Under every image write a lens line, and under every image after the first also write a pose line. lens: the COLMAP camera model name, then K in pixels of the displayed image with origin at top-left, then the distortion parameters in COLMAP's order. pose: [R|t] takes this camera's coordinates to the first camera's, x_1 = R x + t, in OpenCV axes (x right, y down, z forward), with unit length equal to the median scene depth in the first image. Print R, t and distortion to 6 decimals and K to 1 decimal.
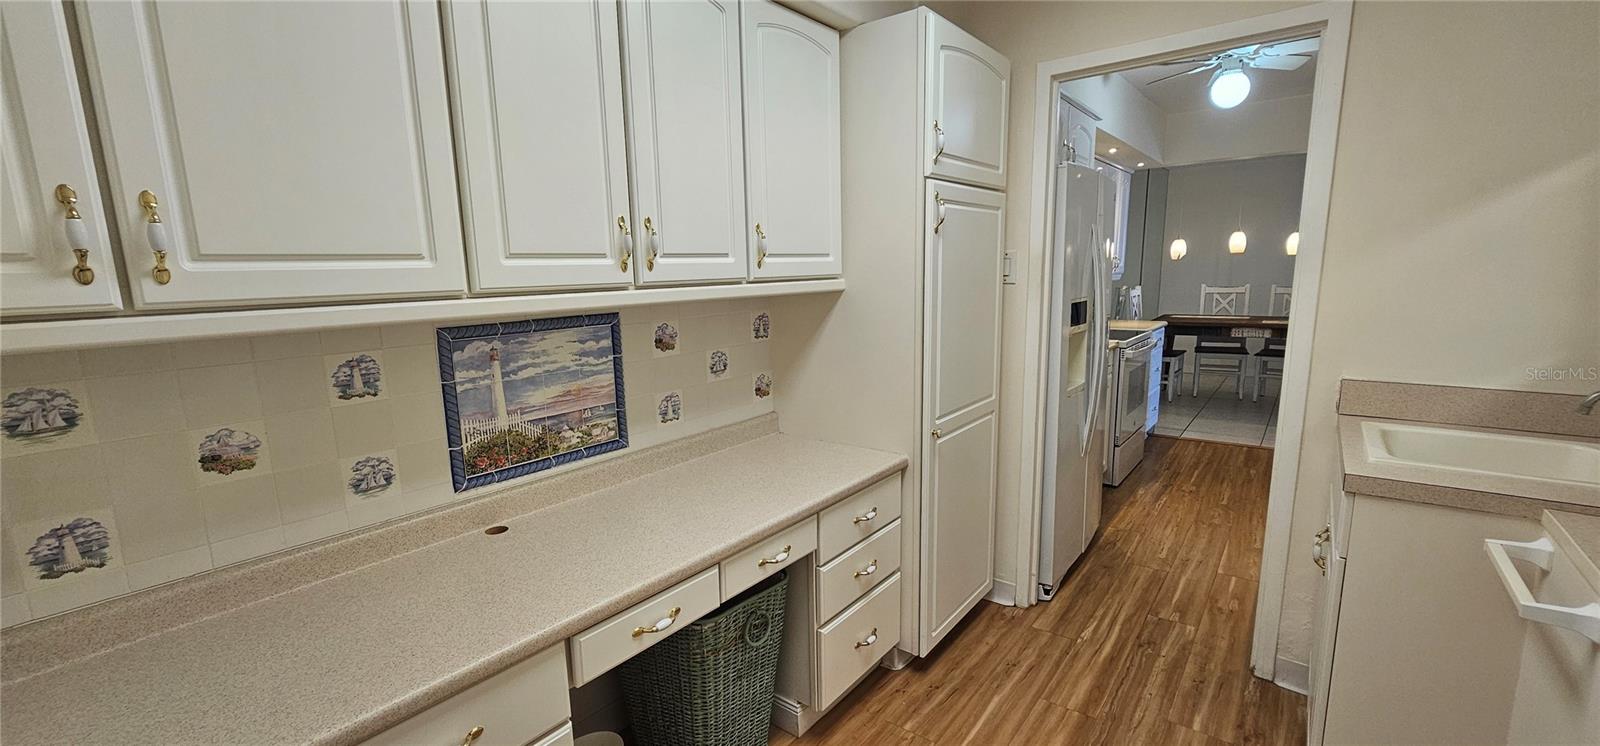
lens RADIAL K [[656.6, 0, 793.4], [0, 656.6, 379.2], [0, 0, 1]] dist [-0.002479, 0.000201]
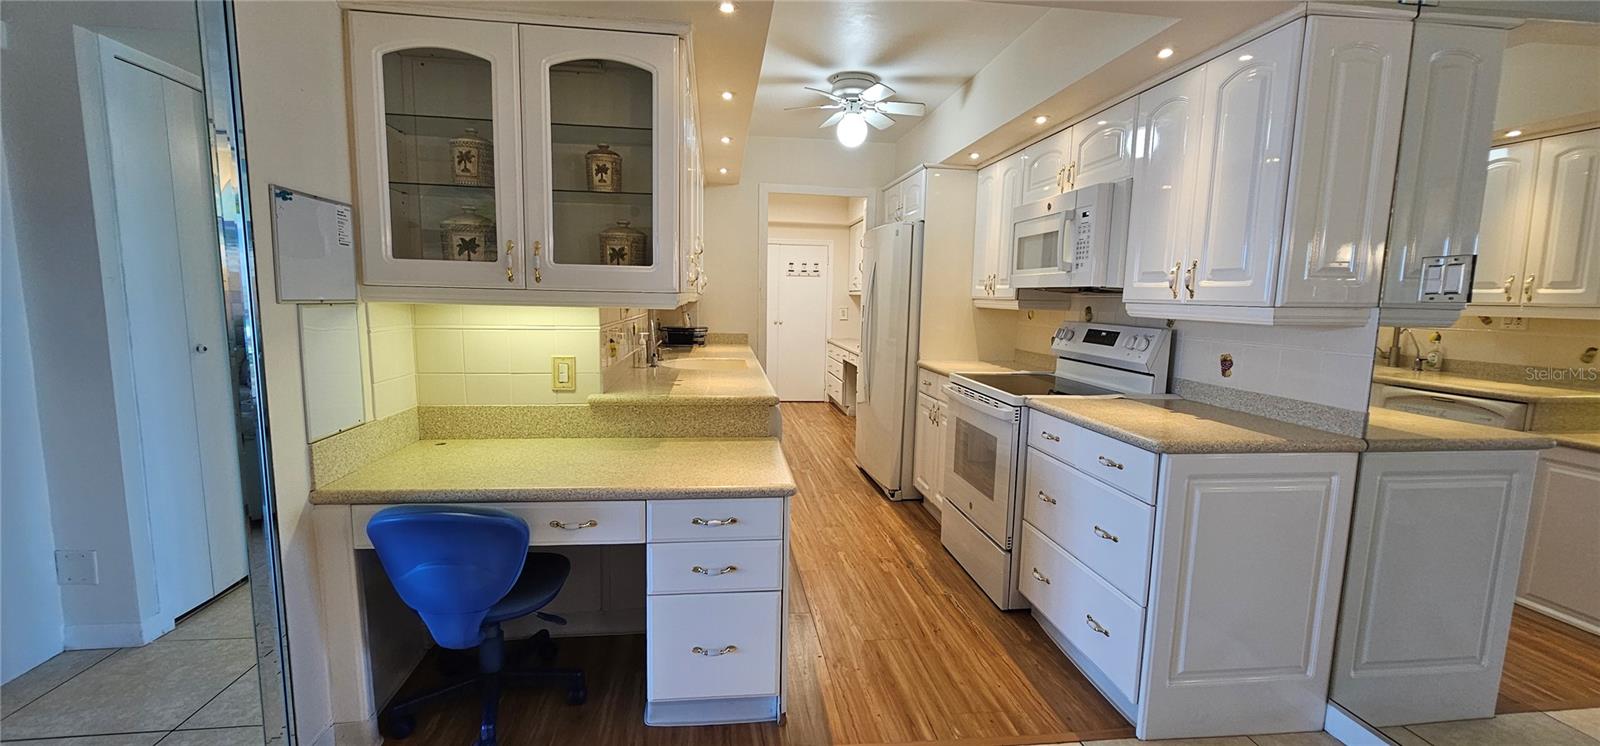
lens RADIAL K [[656.6, 0, 795.9], [0, 656.6, 378.0], [0, 0, 1]] dist [-0.002479, 0.000201]
pose [[-0.704791, 0.081724, -0.704692, 2.815834], [-0.143285, 0.956471, 0.254229, -0.536712], [0.694794, 0.280150, -0.662403, 3.201952]]
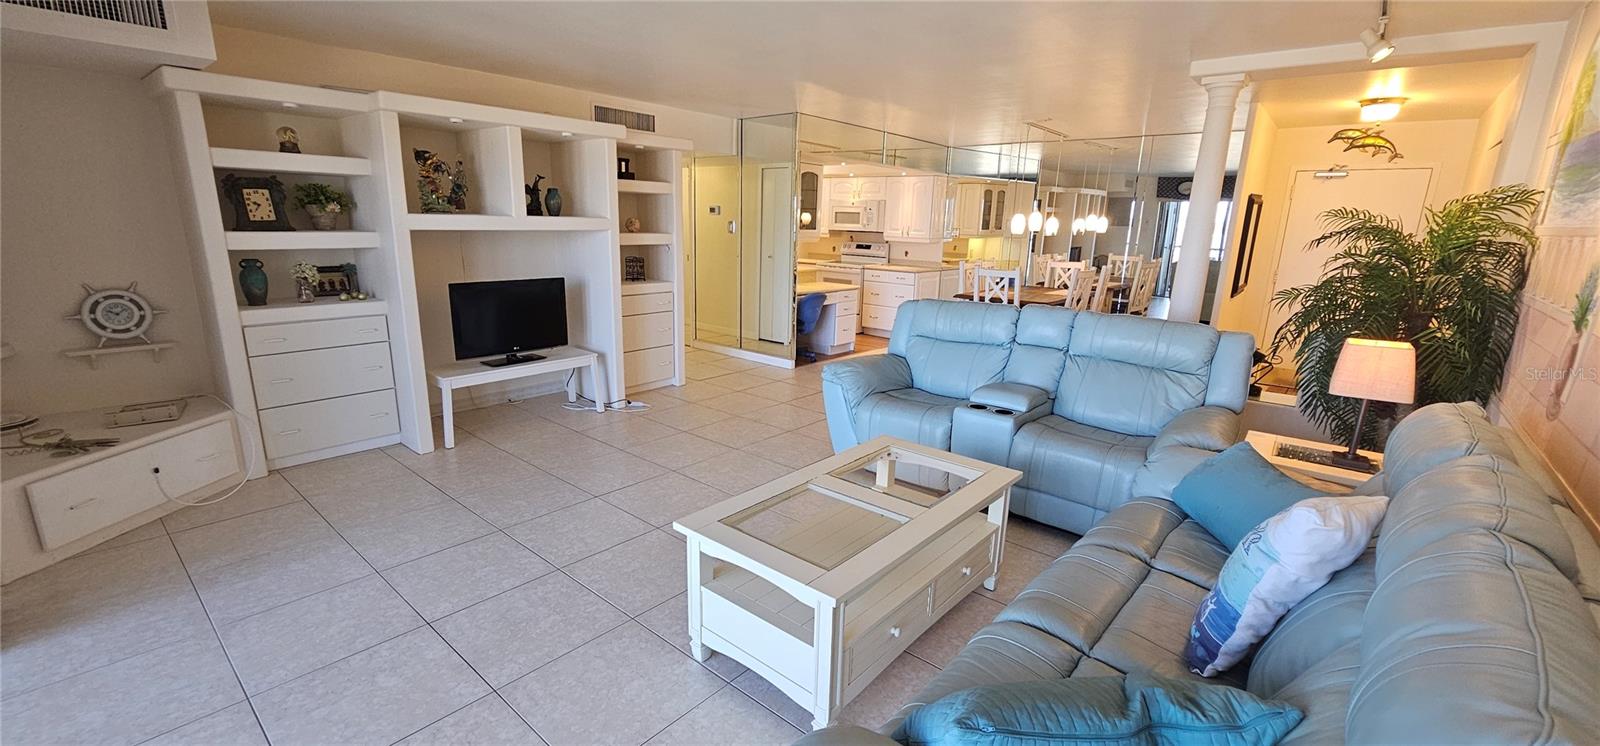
lens RADIAL K [[656.6, 0, 798.0], [0, 656.6, 376.3], [0, 0, 1]] dist [-0.002479, 0.000201]
pose [[-0.027715, 0.239183, -0.970579, 6.402894], [-0.206412, 0.948657, 0.239675, -0.483546], [0.978073, 0.206981, 0.023078, 2.165687]]
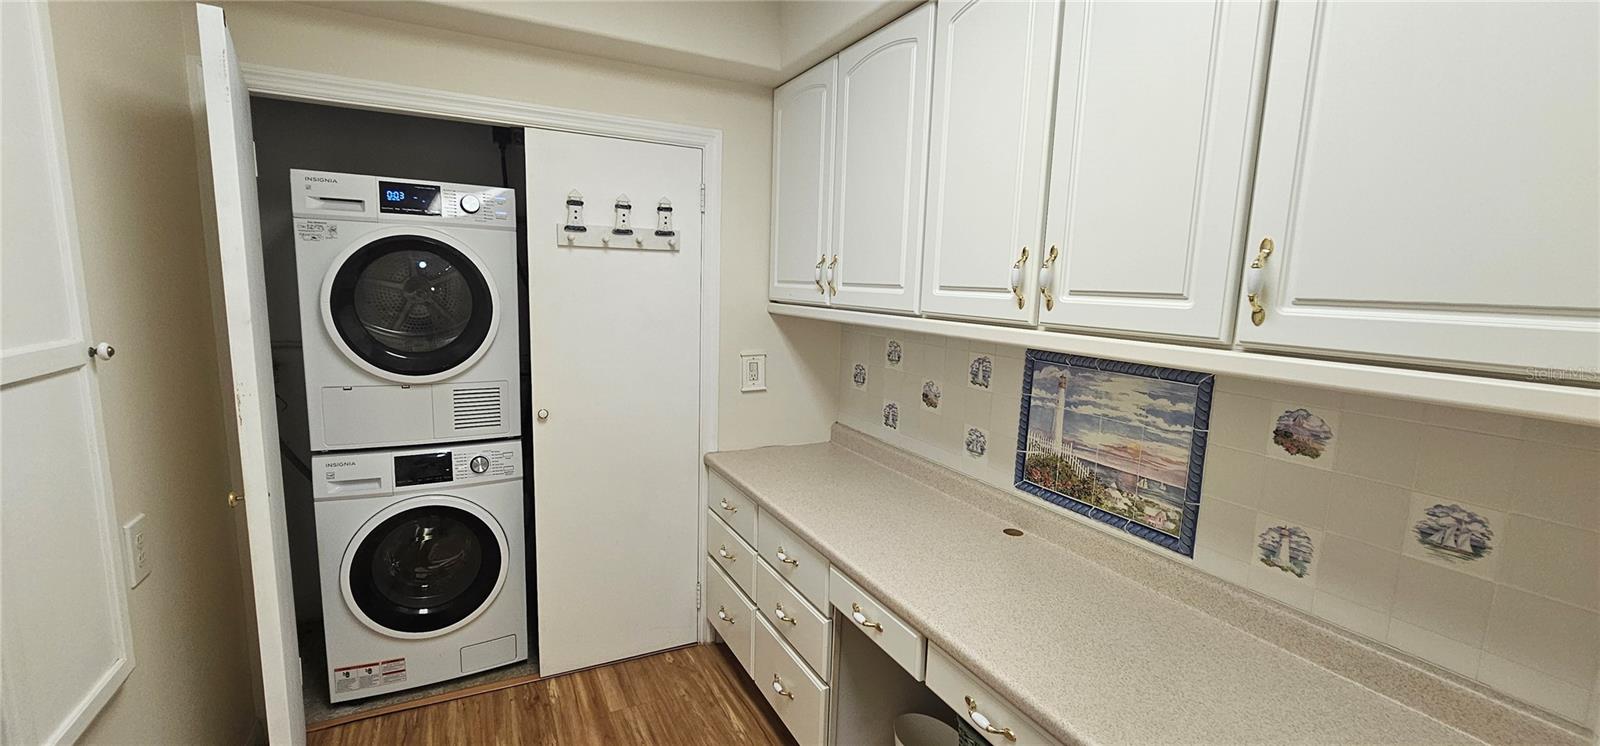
lens RADIAL K [[656.6, 0, 793.7], [0, 656.6, 374.7], [0, 0, 1]] dist [-0.002479, 0.000201]
pose [[-0.417251, 0.128100, -0.899718, 0.613803], [-0.187853, 0.956477, 0.223300, -0.186653], [0.889164, 0.262187, -0.375027, 0.928318]]
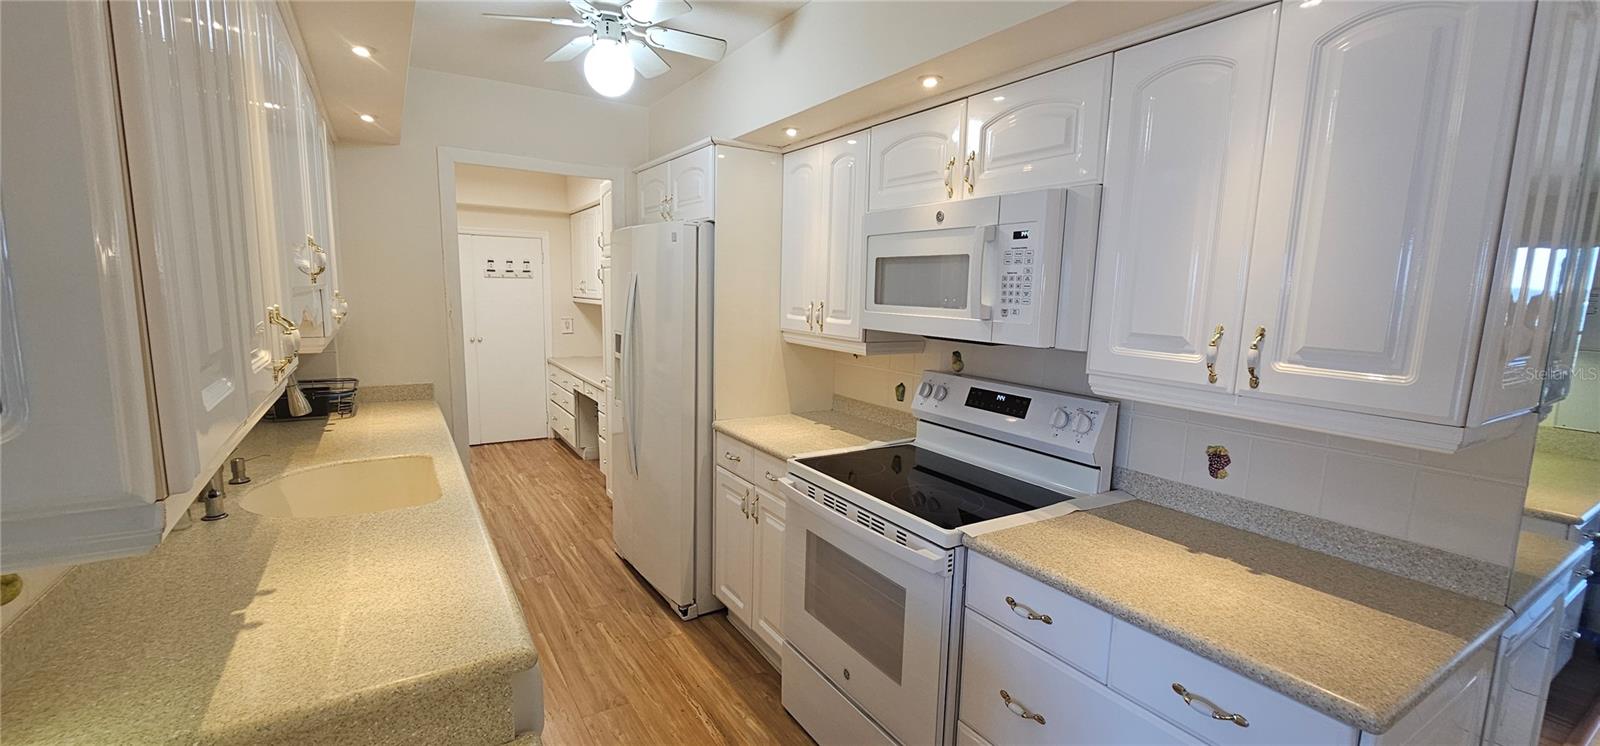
lens RADIAL K [[656.6, 0, 797.6], [0, 656.6, 378.9], [0, 0, 1]] dist [-0.002479, 0.000201]
pose [[-0.336279, 0.130454, -0.932683, 2.301354], [-0.189780, 0.960656, 0.202791, -0.537818], [0.922442, 0.245199, -0.298291, 2.596979]]
